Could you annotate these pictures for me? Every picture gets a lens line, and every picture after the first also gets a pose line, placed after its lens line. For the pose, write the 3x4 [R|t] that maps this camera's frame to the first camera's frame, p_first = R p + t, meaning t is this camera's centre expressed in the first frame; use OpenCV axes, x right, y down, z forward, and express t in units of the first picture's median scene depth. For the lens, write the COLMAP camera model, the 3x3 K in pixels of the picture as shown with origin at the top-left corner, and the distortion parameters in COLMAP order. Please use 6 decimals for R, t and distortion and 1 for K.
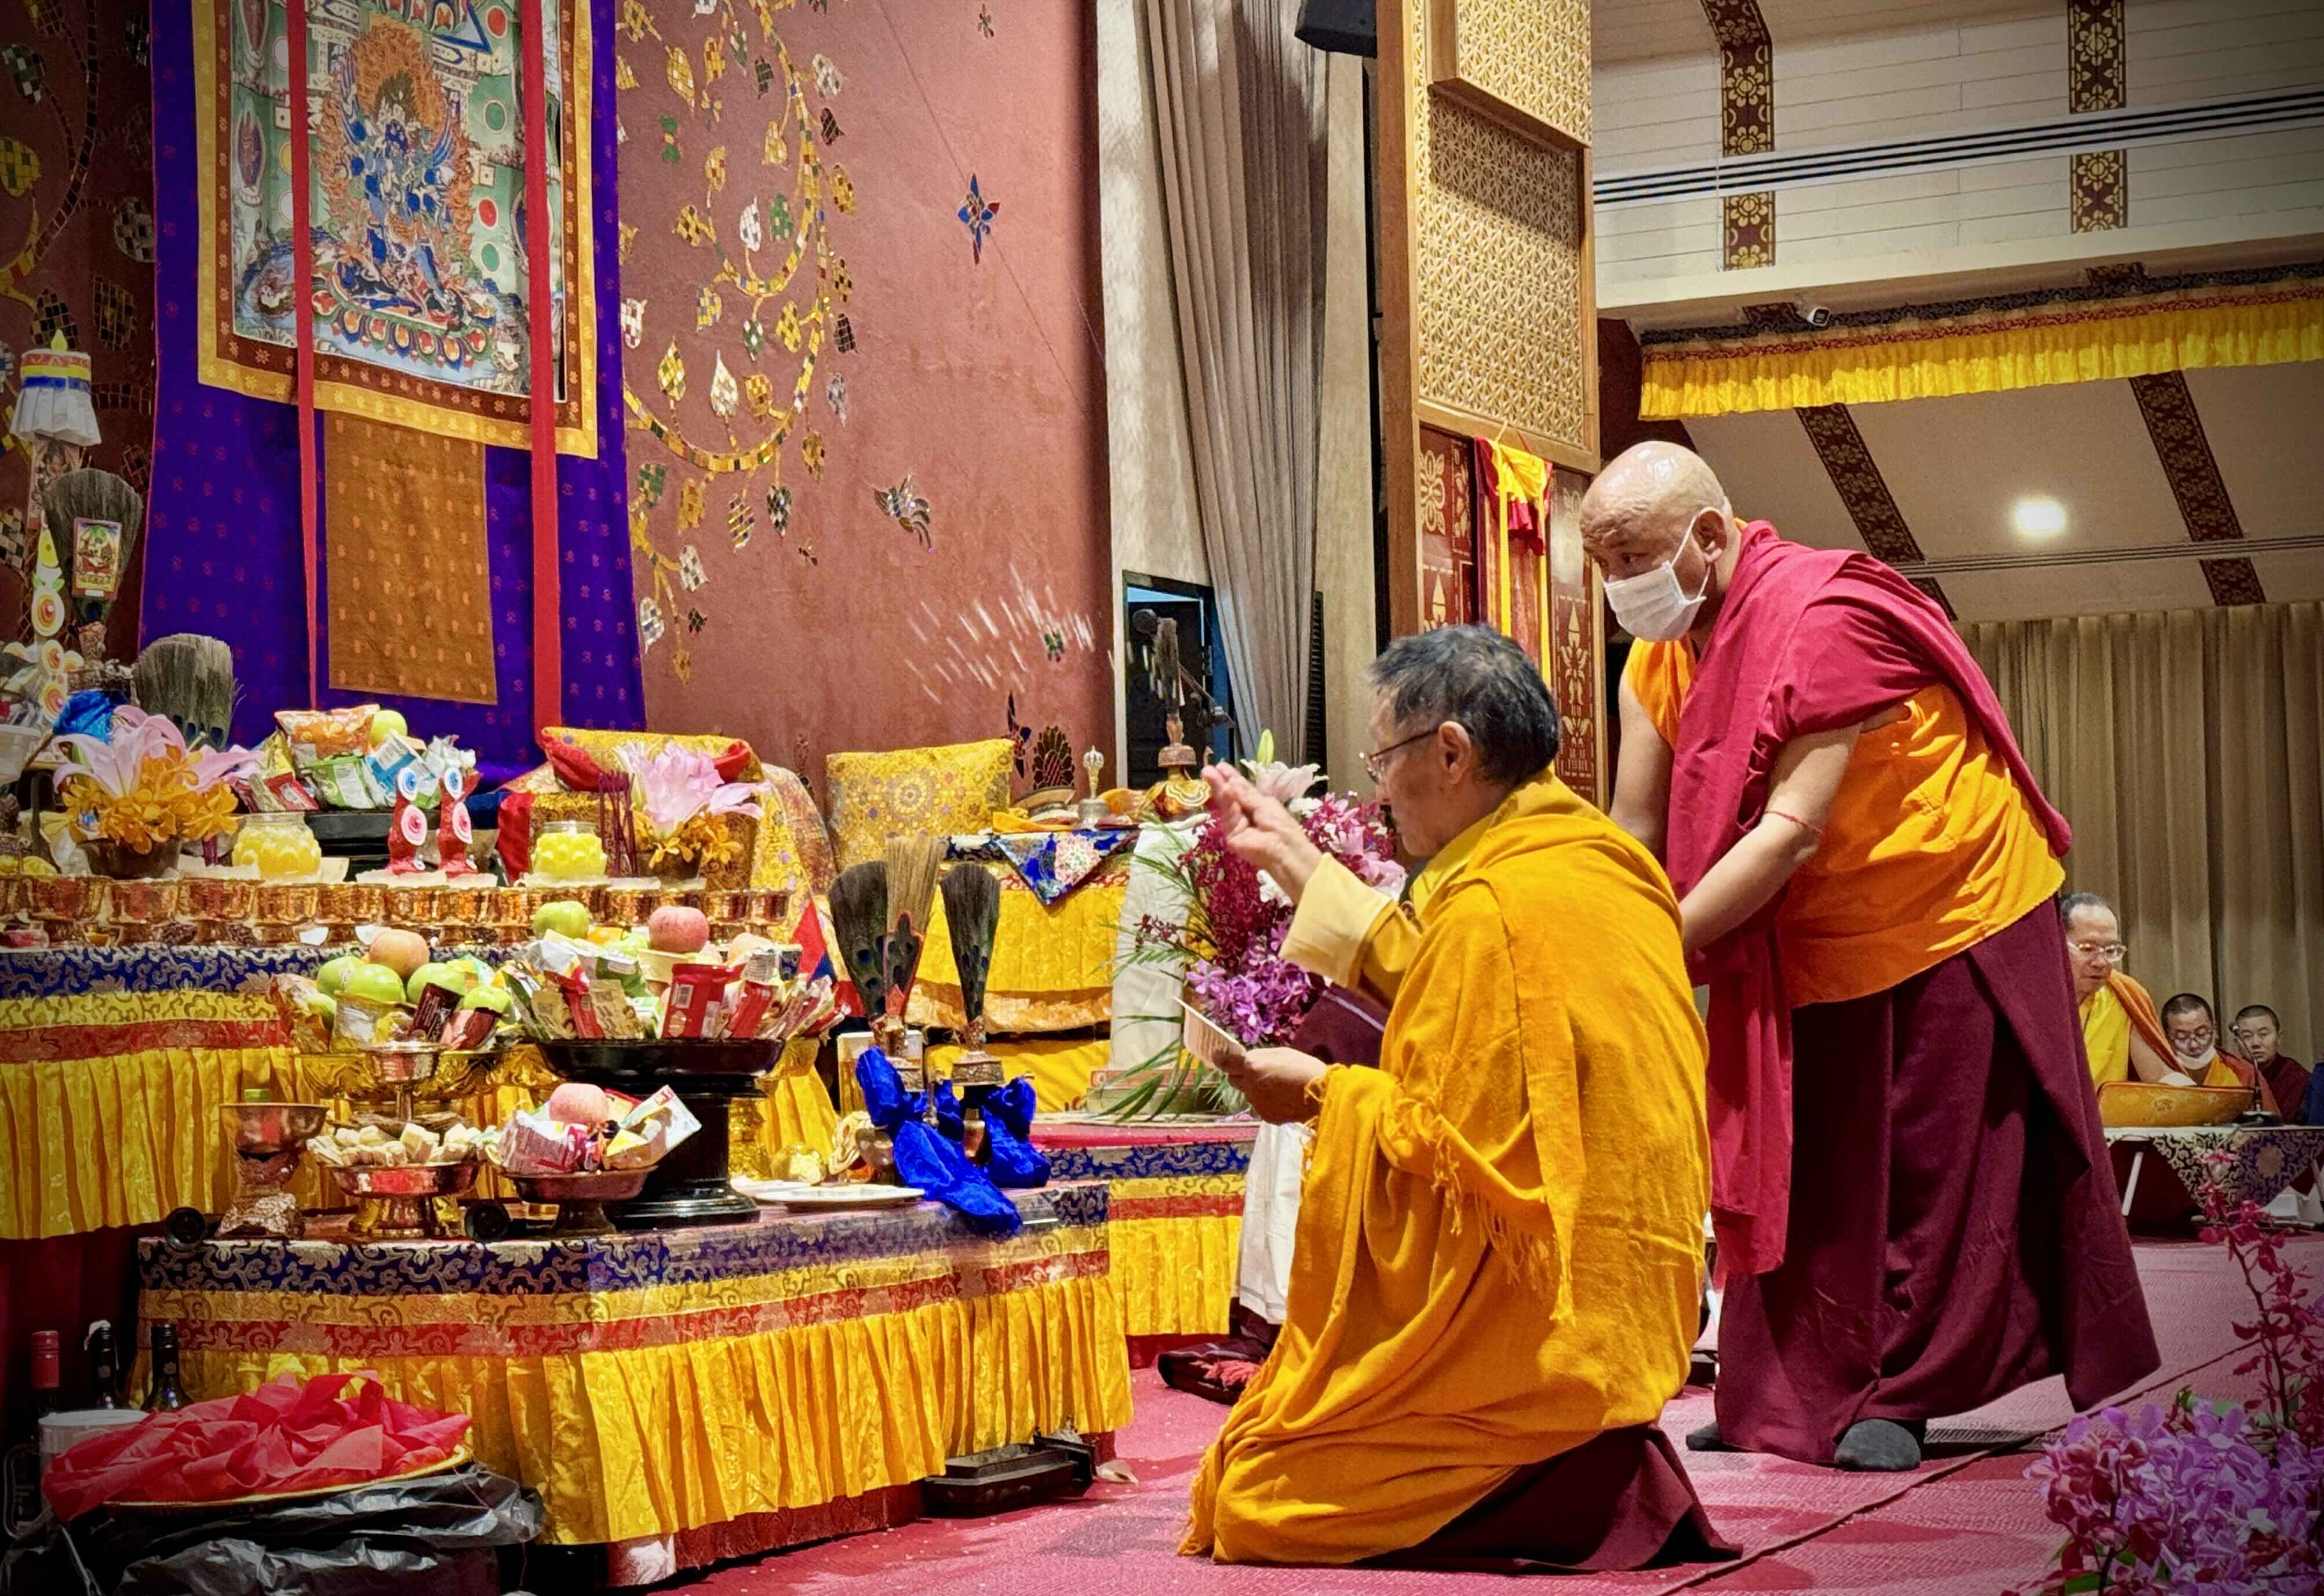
lens RADIAL K [[4122.1, 0, 1179.0], [0, 4122.1, 902.1], [0, 0, 1]] dist [0.121662, 0.000000]
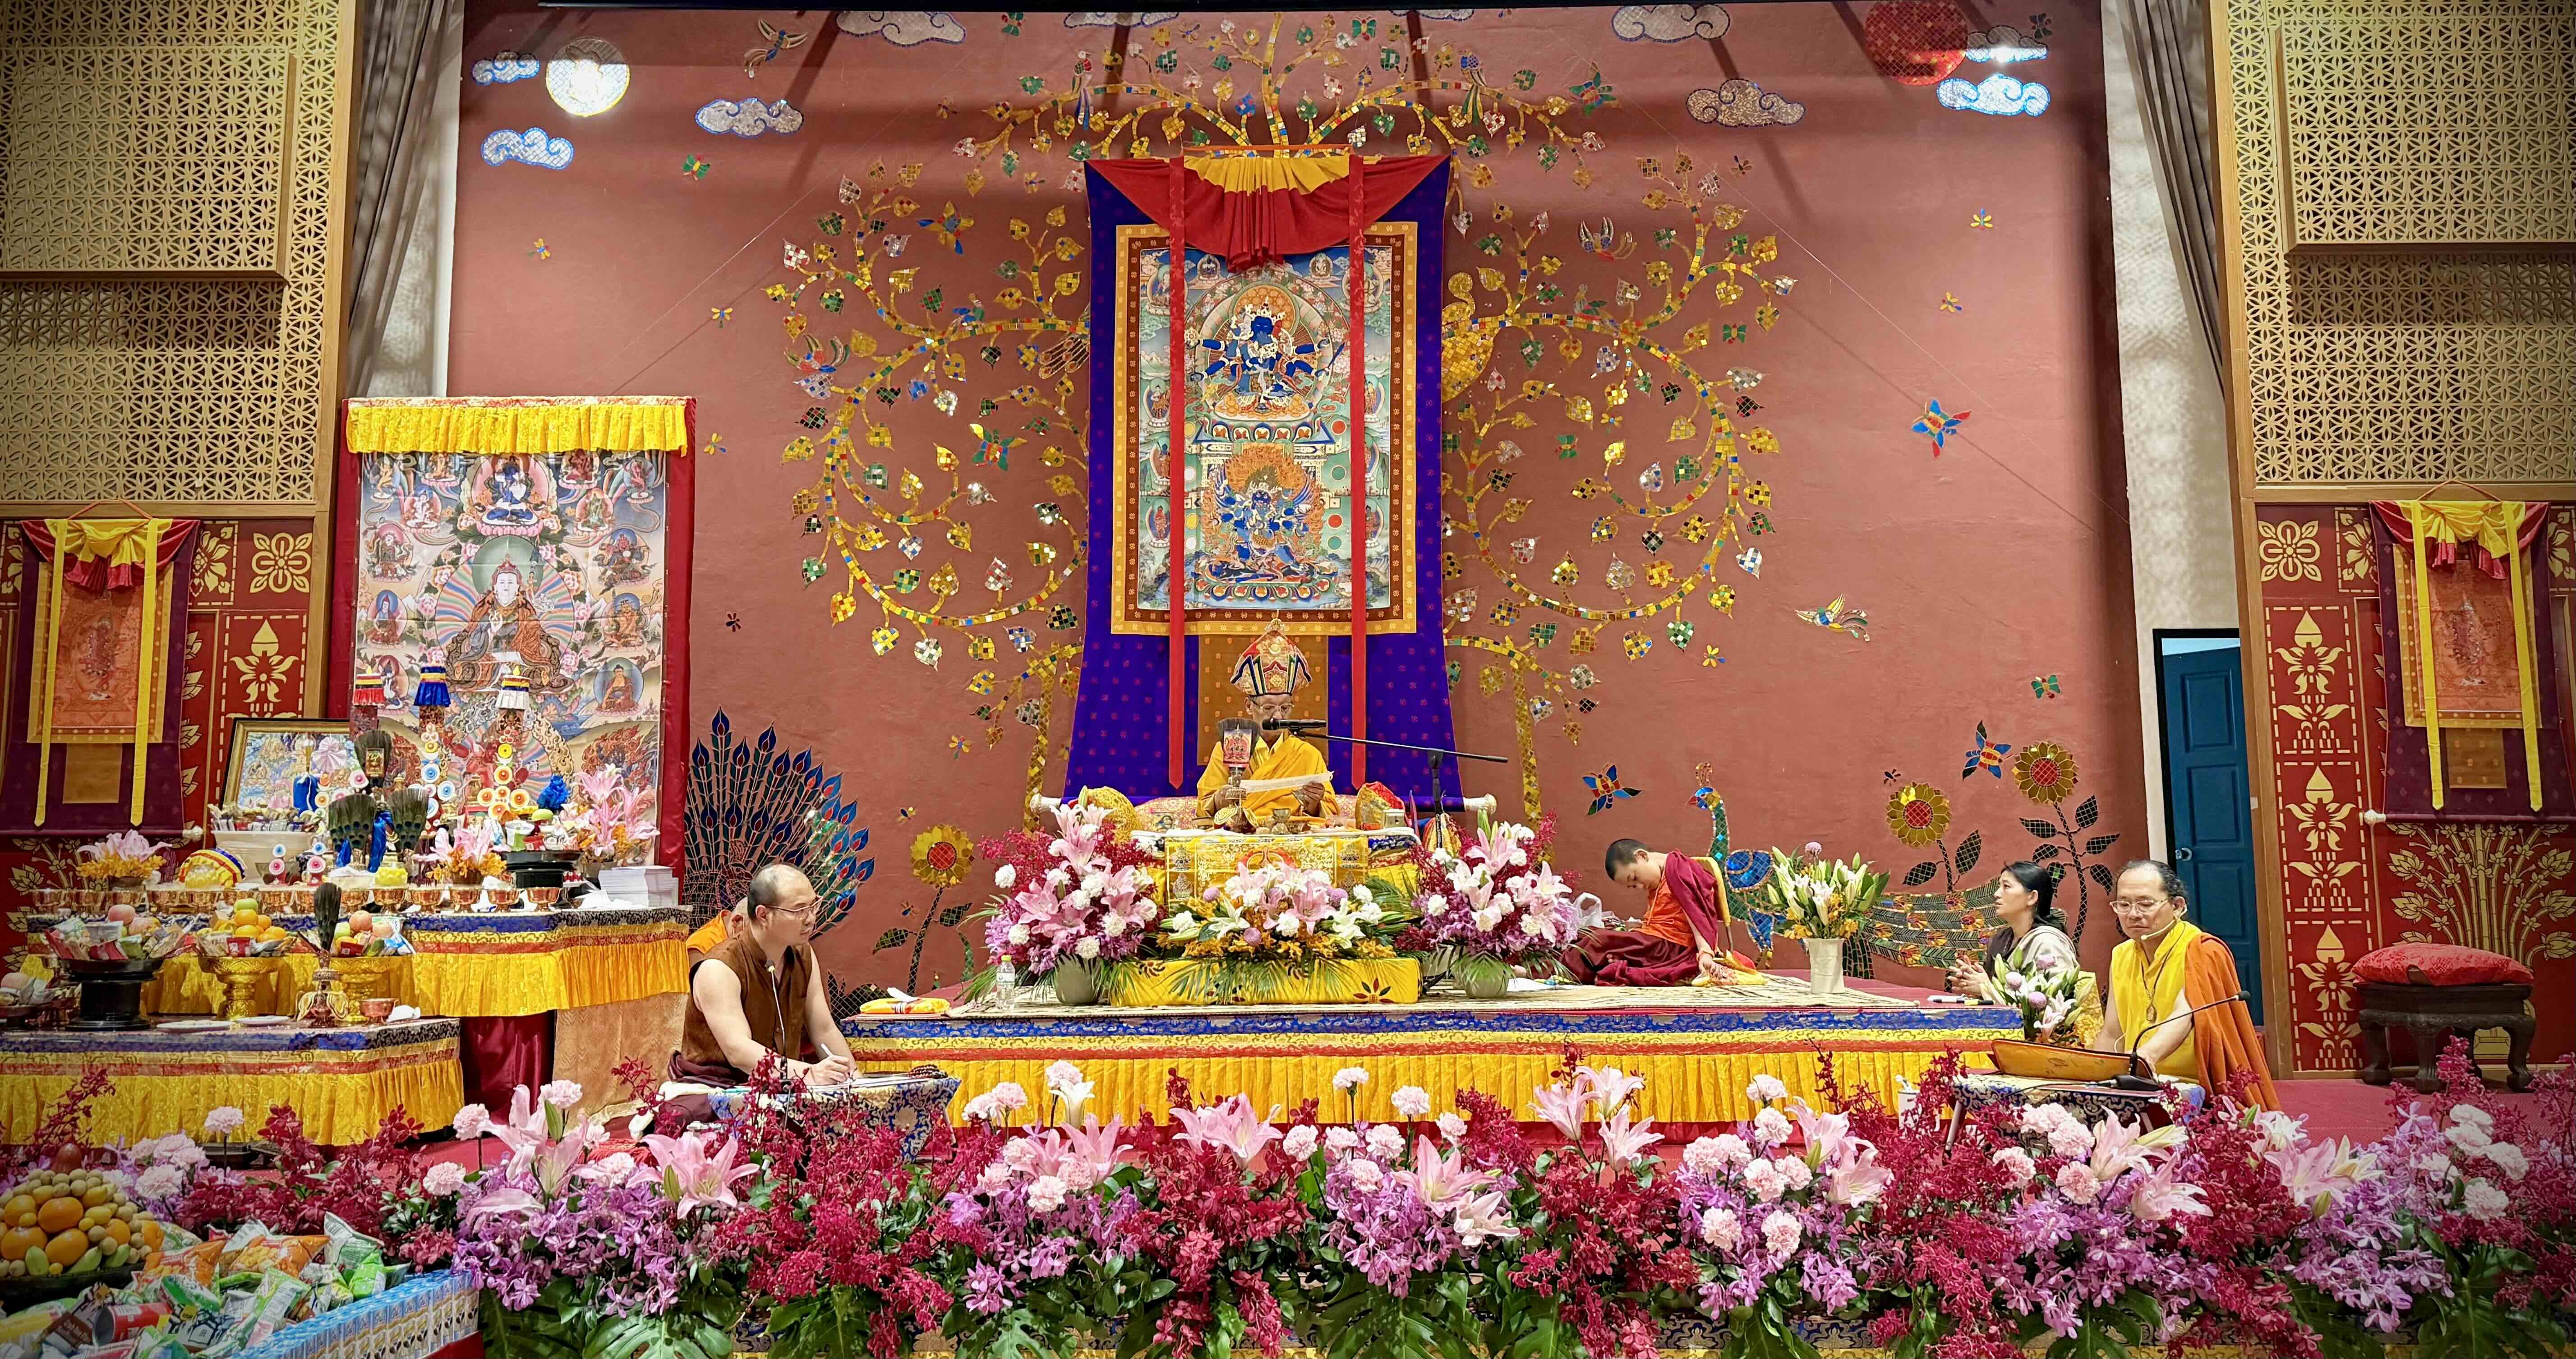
lens RADIAL K [[1794.0, 0, 1282.3], [0, 1794.0, 676.7], [0, 0, 1]] dist [0.069842, -0.056716]
pose [[0.412609, -0.070870, -0.908147, 0.615367], [0.012453, 0.997315, -0.072170, -0.027871], [0.910823, 0.018469, 0.412383, 0.621929]]
